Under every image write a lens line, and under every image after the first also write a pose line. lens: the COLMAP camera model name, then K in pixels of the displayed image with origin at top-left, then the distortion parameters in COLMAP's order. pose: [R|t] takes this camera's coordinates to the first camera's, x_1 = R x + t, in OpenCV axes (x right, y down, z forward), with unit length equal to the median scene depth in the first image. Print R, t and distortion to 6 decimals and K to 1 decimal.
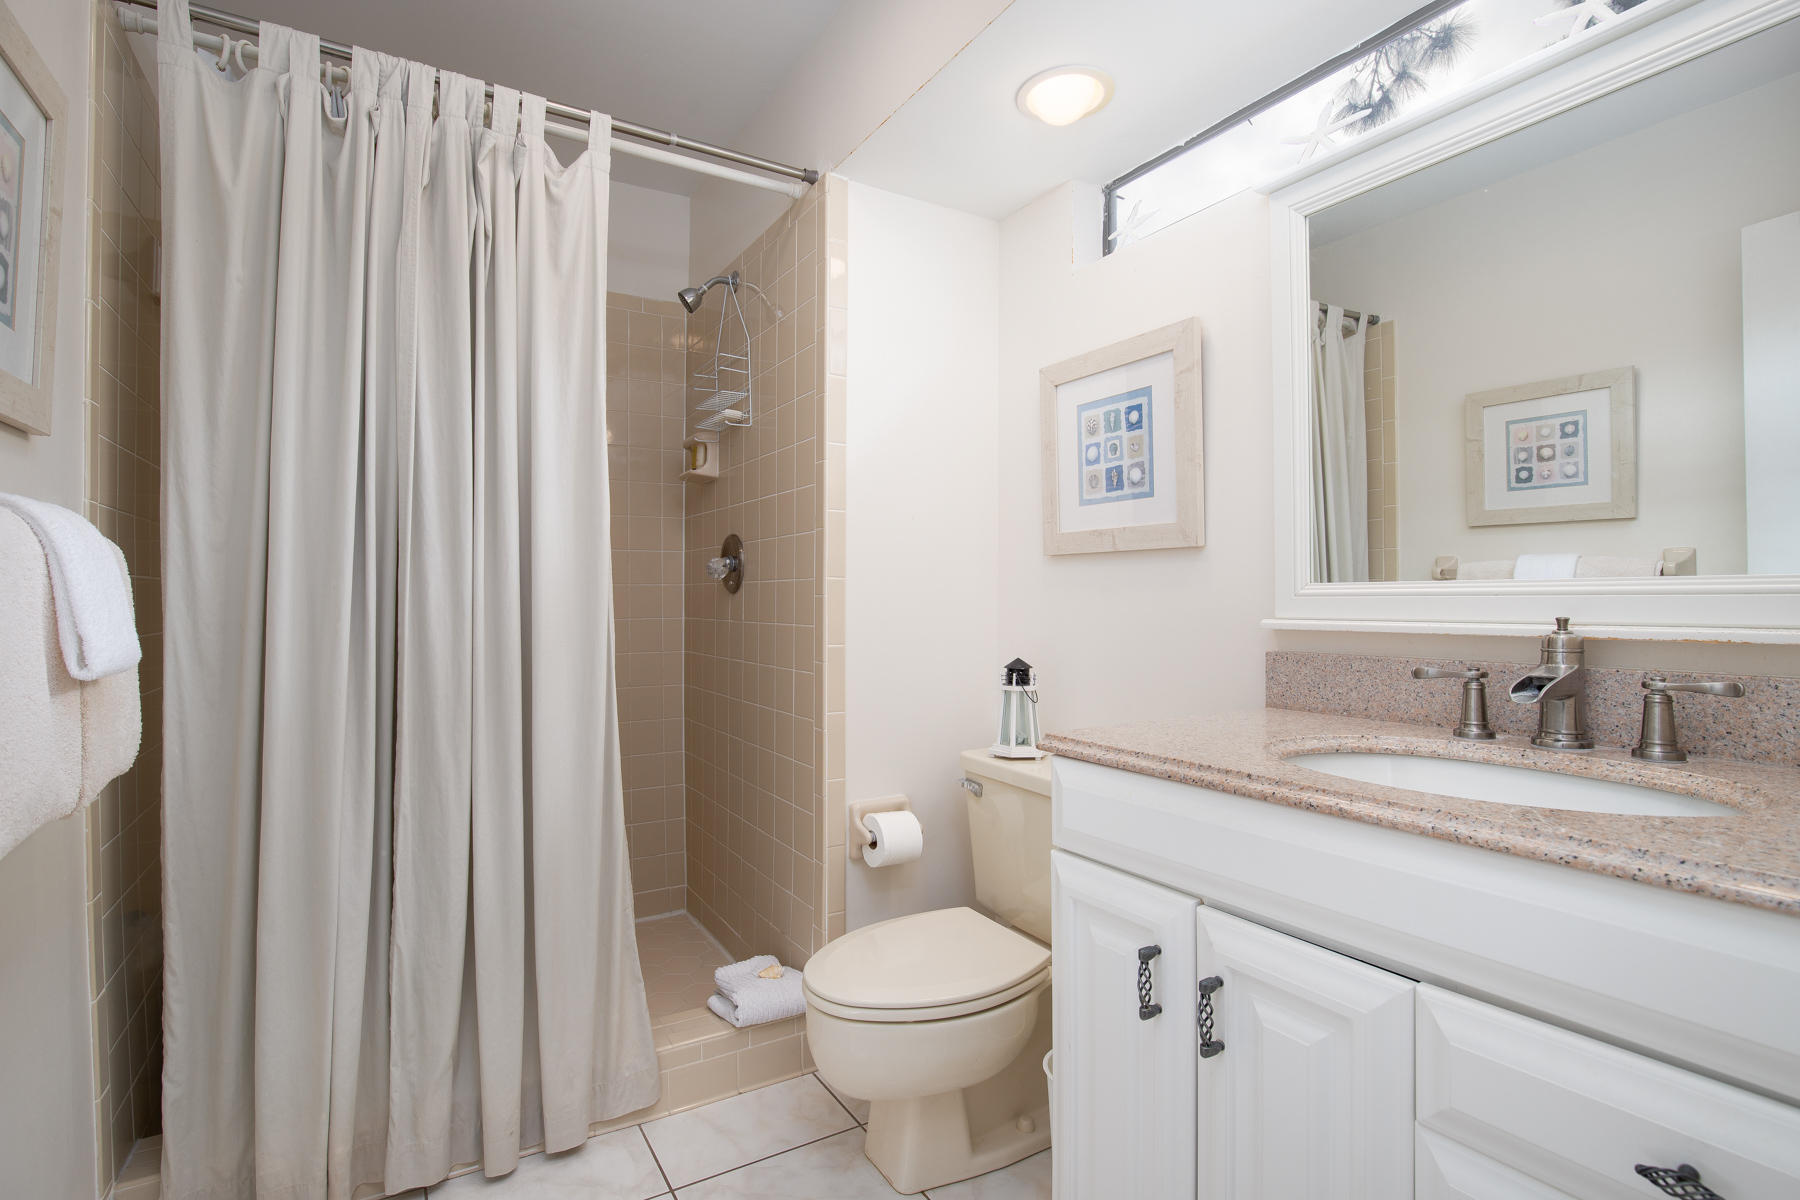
lens RADIAL K [[841.7, 0, 903.2], [0, 841.7, 597.0], [0, 0, 1]] dist [-0.025761, -0.000210]
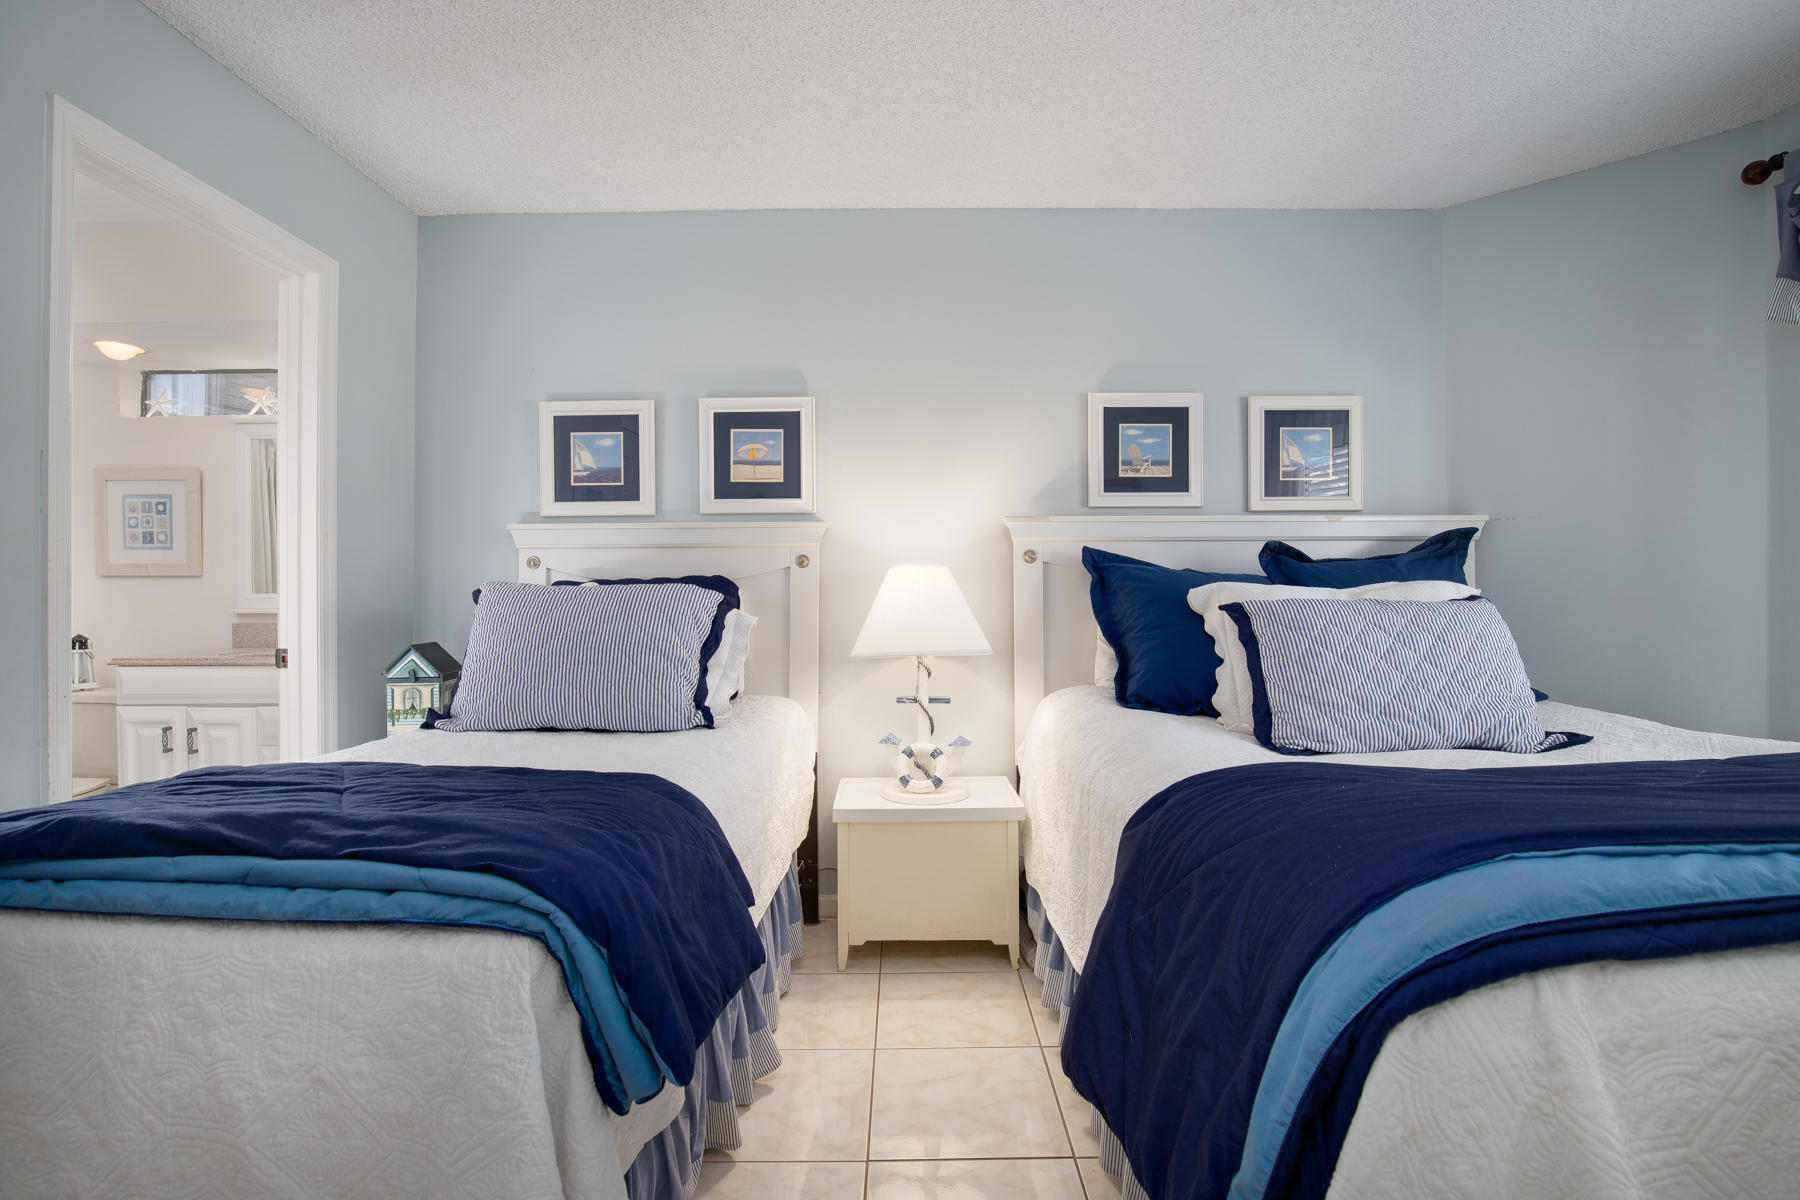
lens RADIAL K [[841.7, 0, 903.2], [0, 841.7, 597.0], [0, 0, 1]] dist [-0.025761, -0.000210]
pose [[0.543314, -0.000204, 0.839530, -0.394279], [0.000438, 1.000000, -0.000041, -0.005095], [-0.839530, 0.000390, 0.543314, -1.485894]]
